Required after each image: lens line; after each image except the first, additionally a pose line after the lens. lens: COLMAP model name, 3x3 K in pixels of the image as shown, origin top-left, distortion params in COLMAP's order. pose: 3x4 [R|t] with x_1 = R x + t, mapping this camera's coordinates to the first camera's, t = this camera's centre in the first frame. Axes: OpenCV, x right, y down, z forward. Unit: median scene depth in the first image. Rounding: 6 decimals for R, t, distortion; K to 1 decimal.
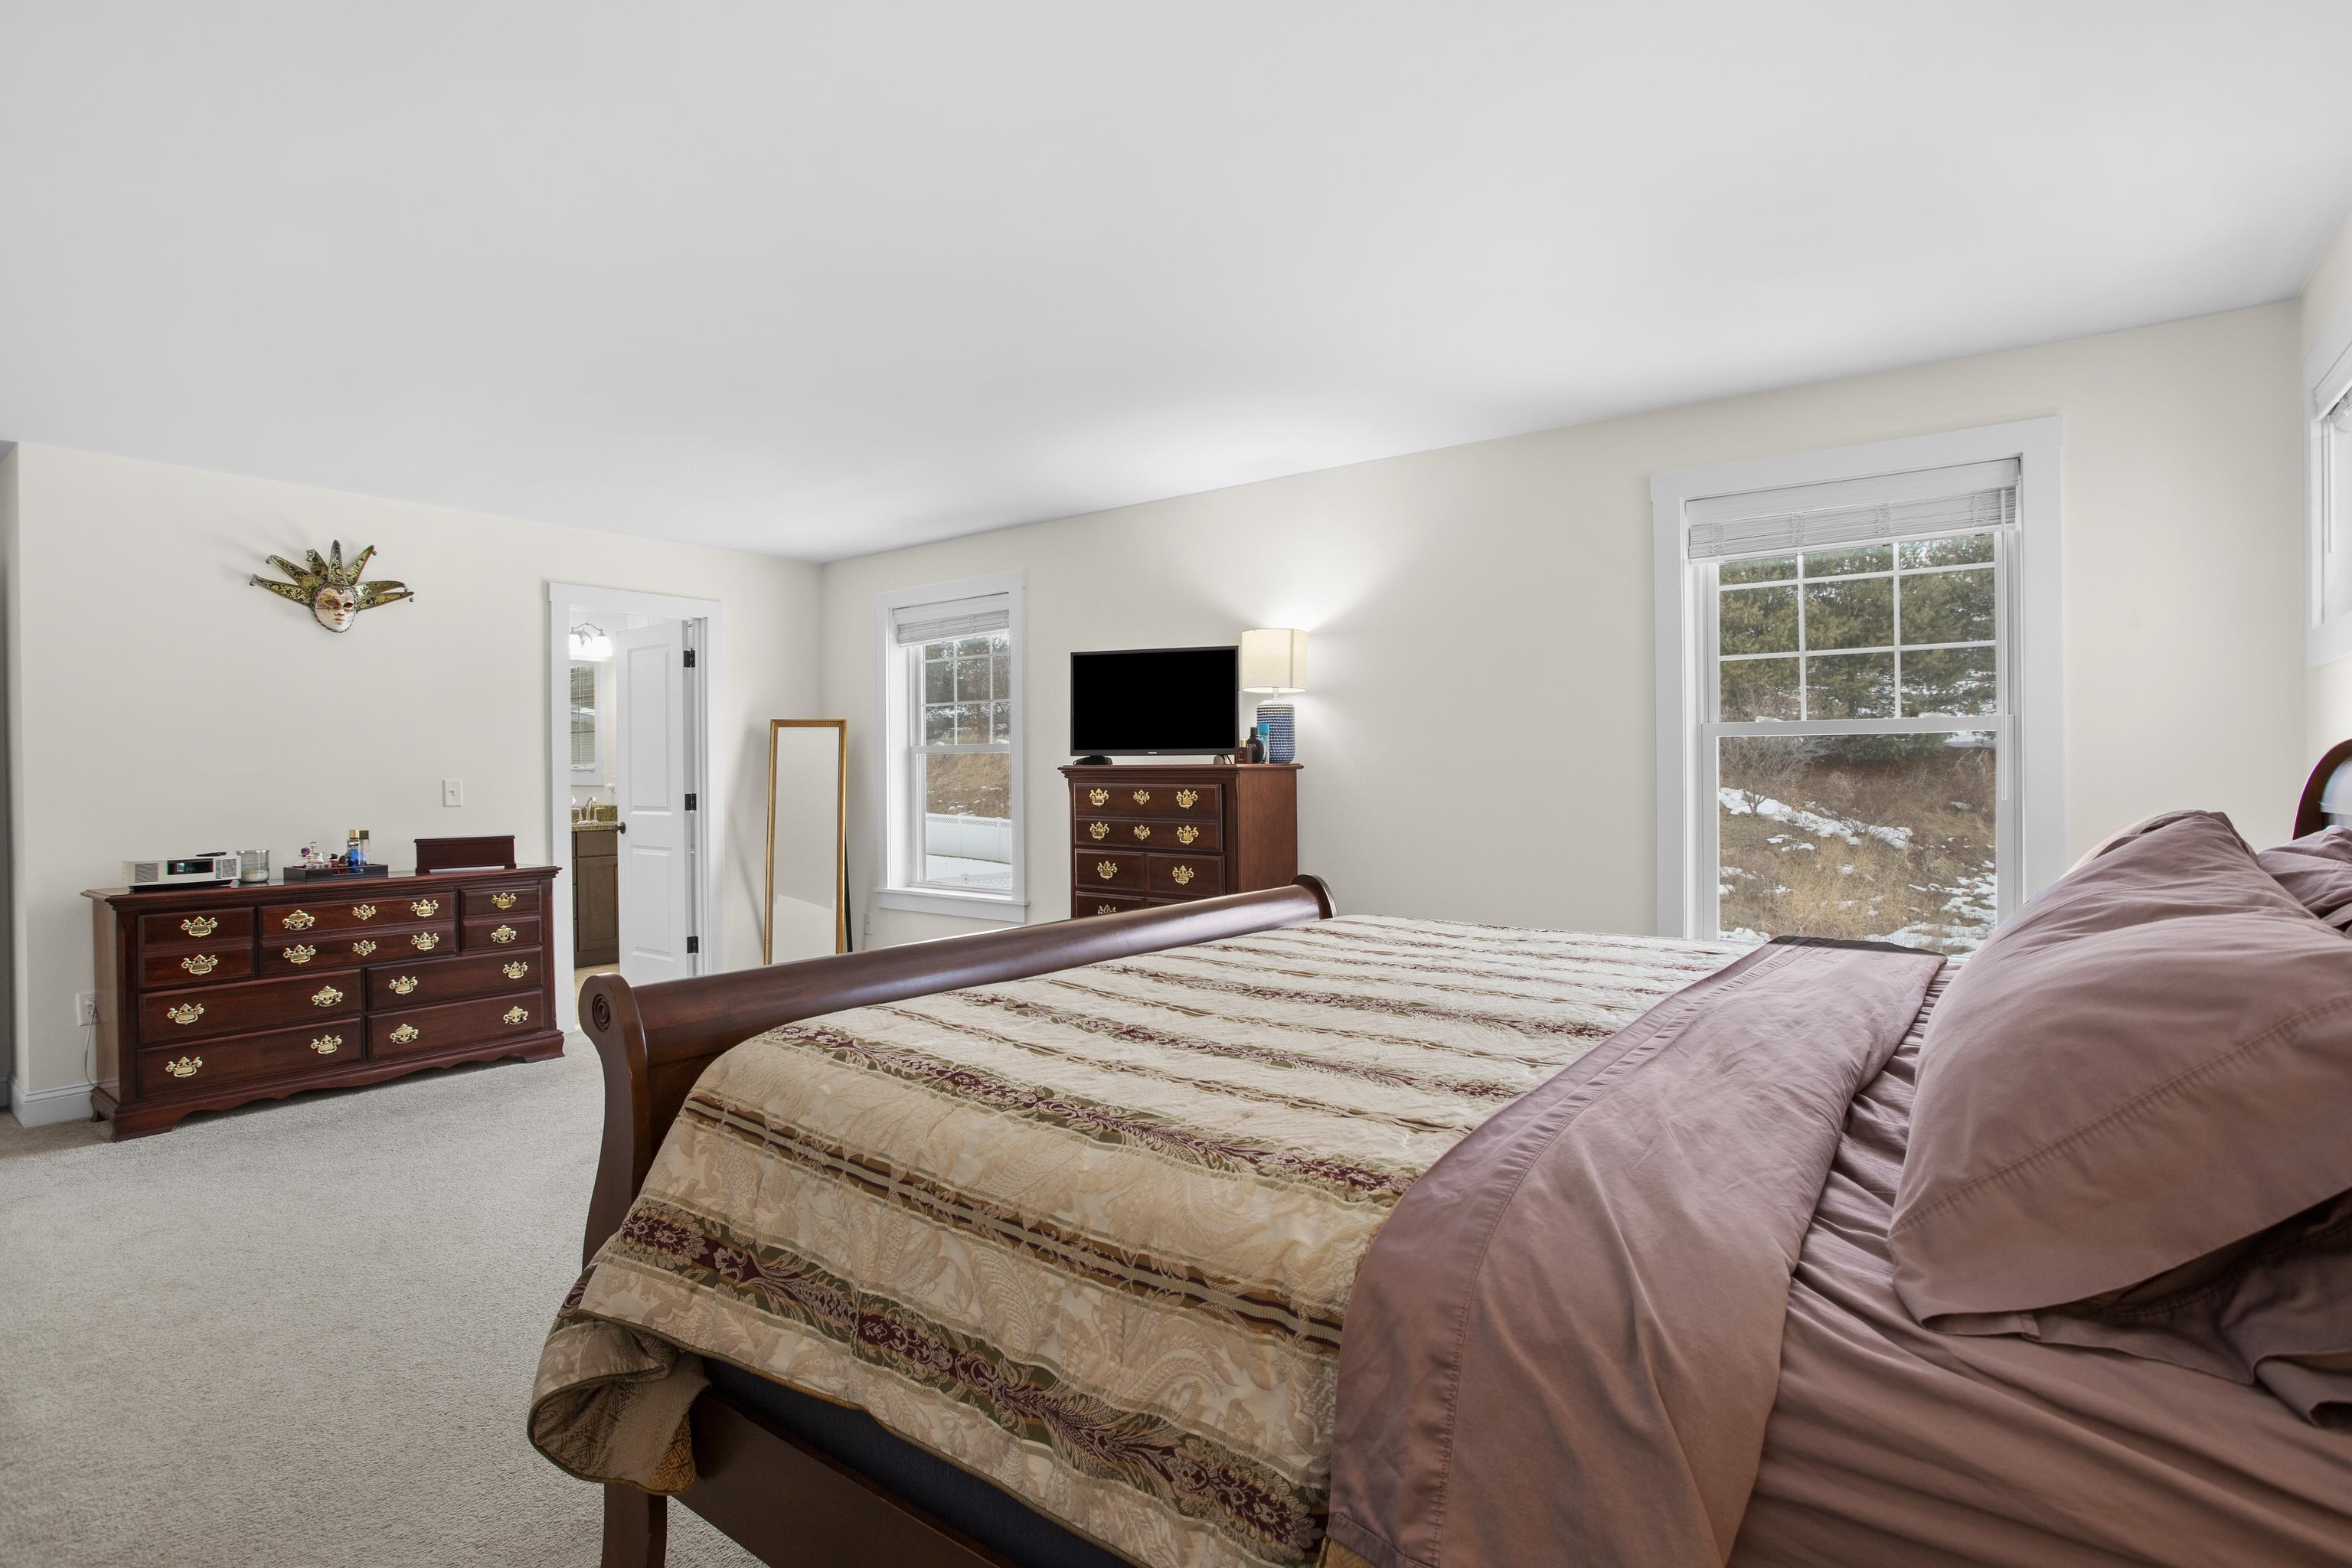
lens RADIAL K [[1175.3, 0, 1176.0], [0, 1175.3, 784.0], [0, 0, 1]] dist [-0.001497, 0.000631]
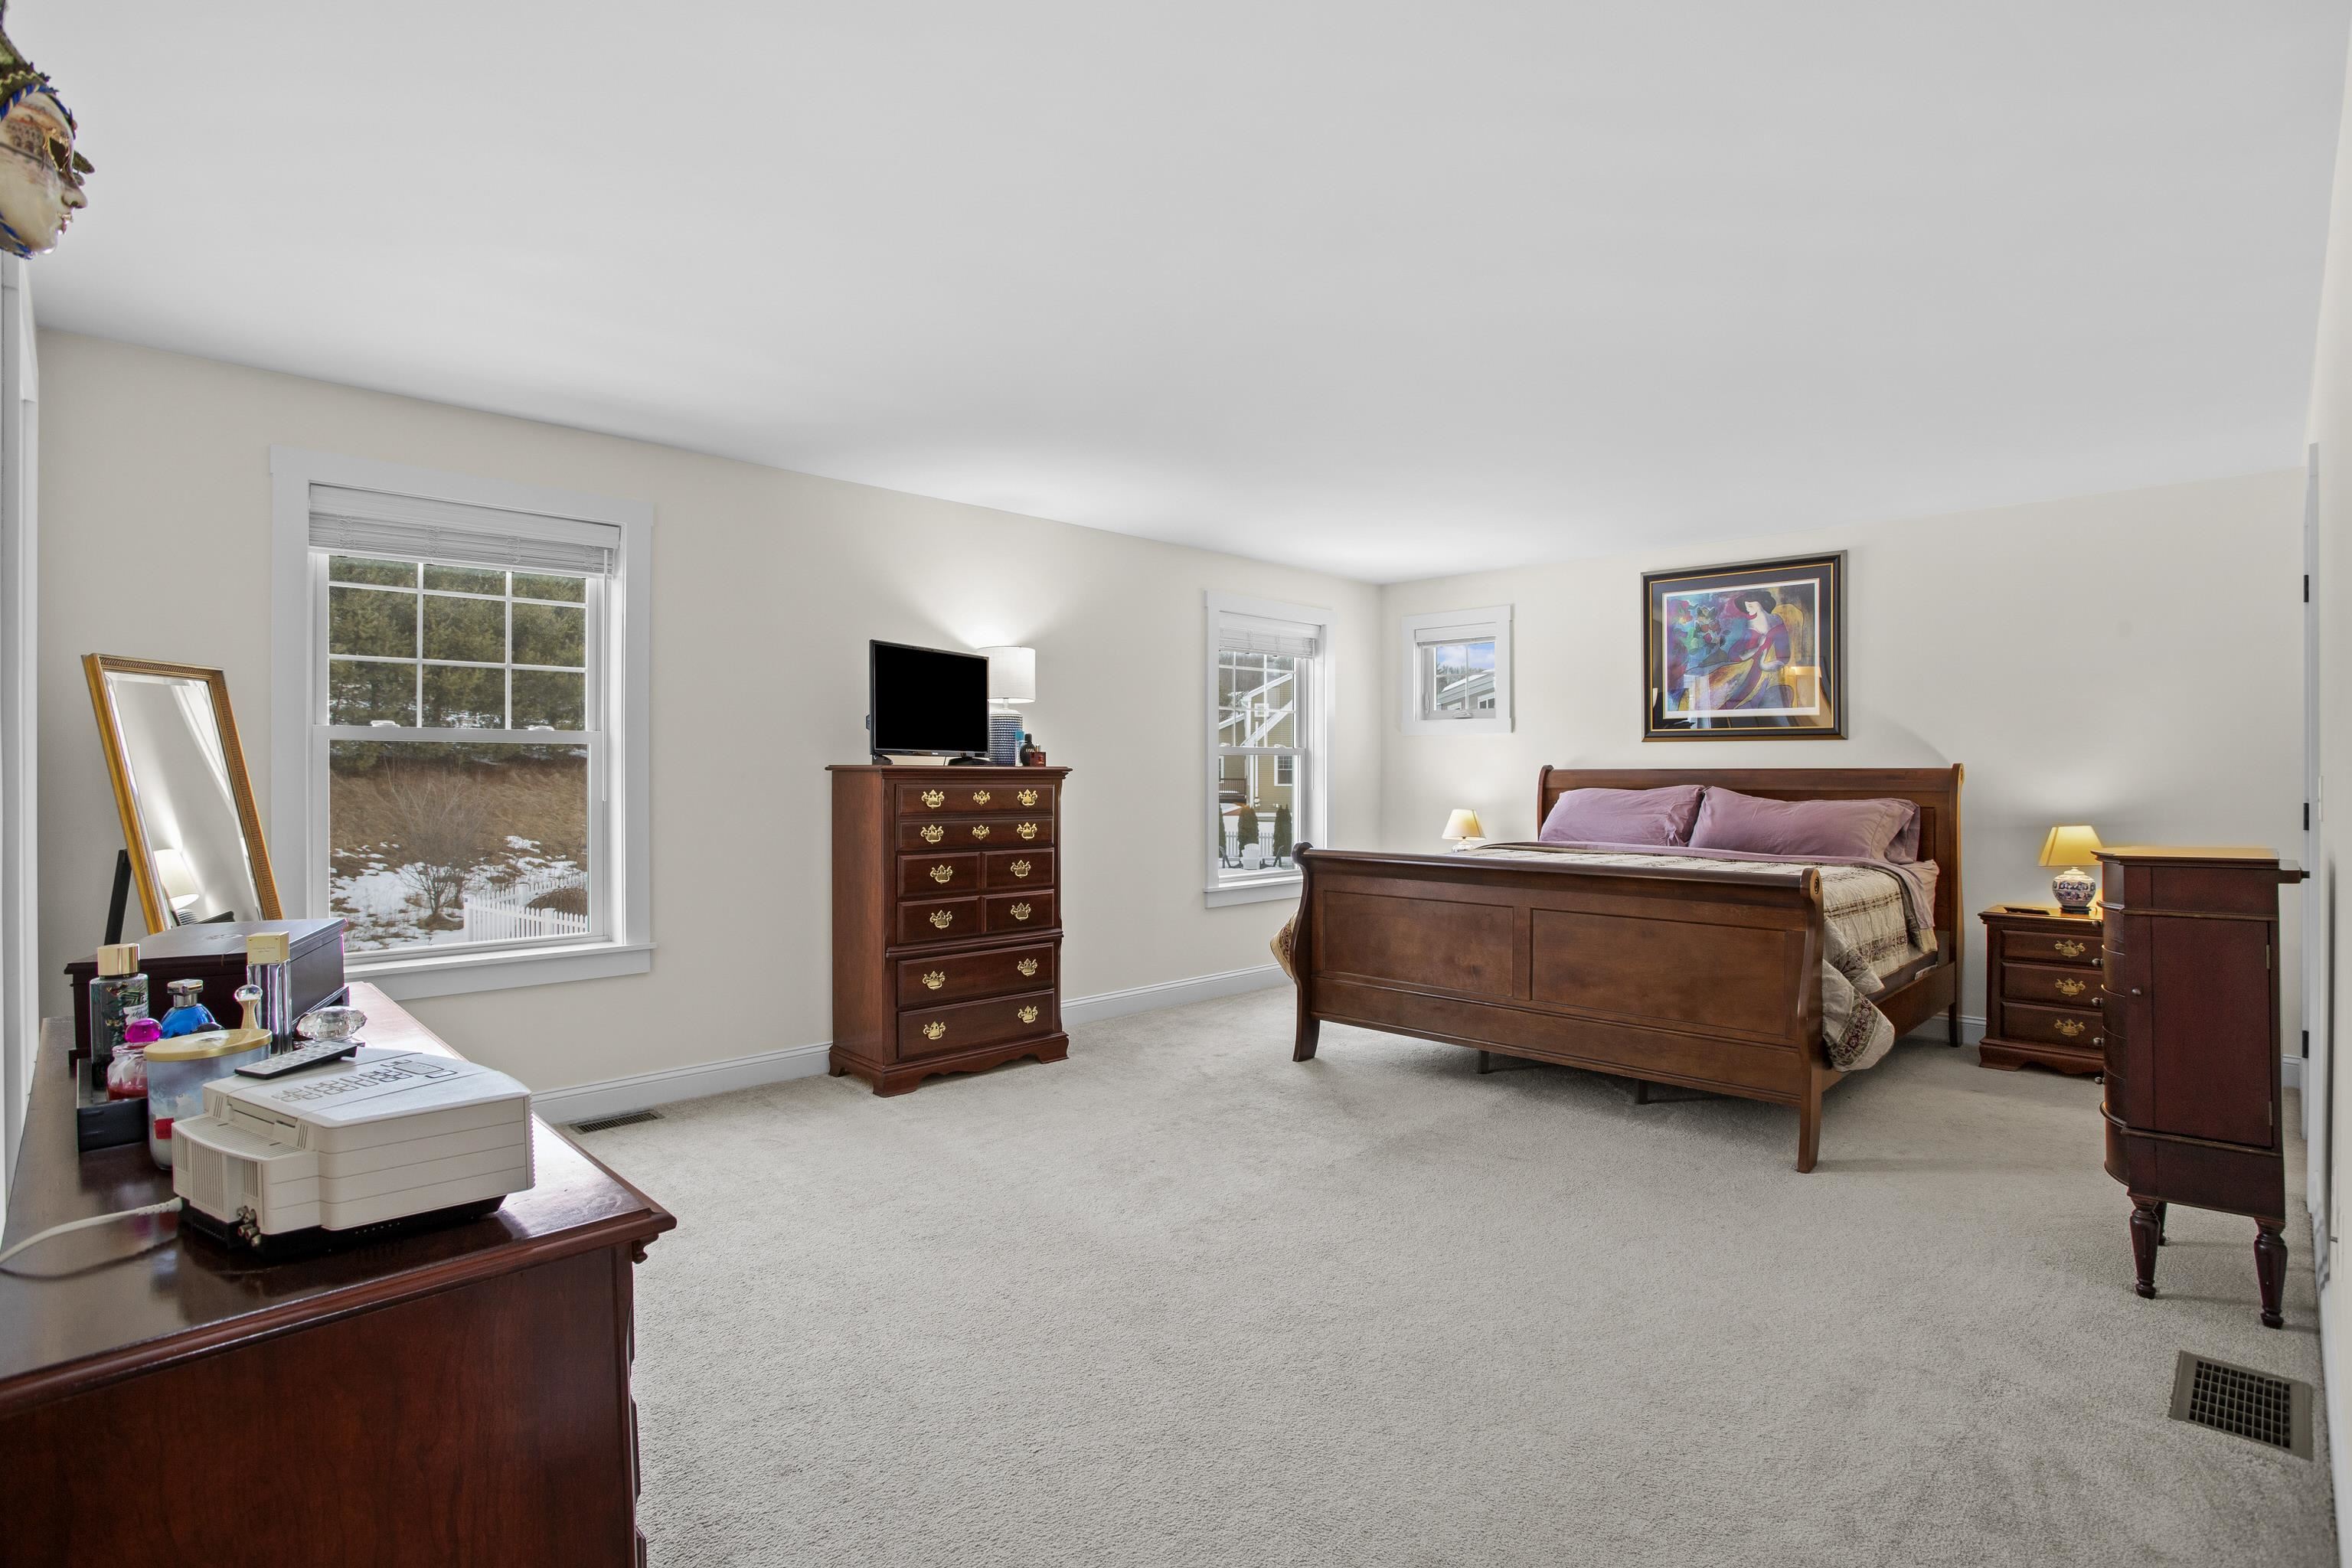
lens RADIAL K [[1134.1, 0, 1122.6], [0, 1134.1, 778.8], [0, 0, 1]] dist [-0.000449, 0.000058]
pose [[0.167952, -0.001237, 0.985794, -0.910848], [0.013068, 0.999914, -0.000971, -0.002082], [-0.985709, 0.013045, 0.167954, 0.668946]]
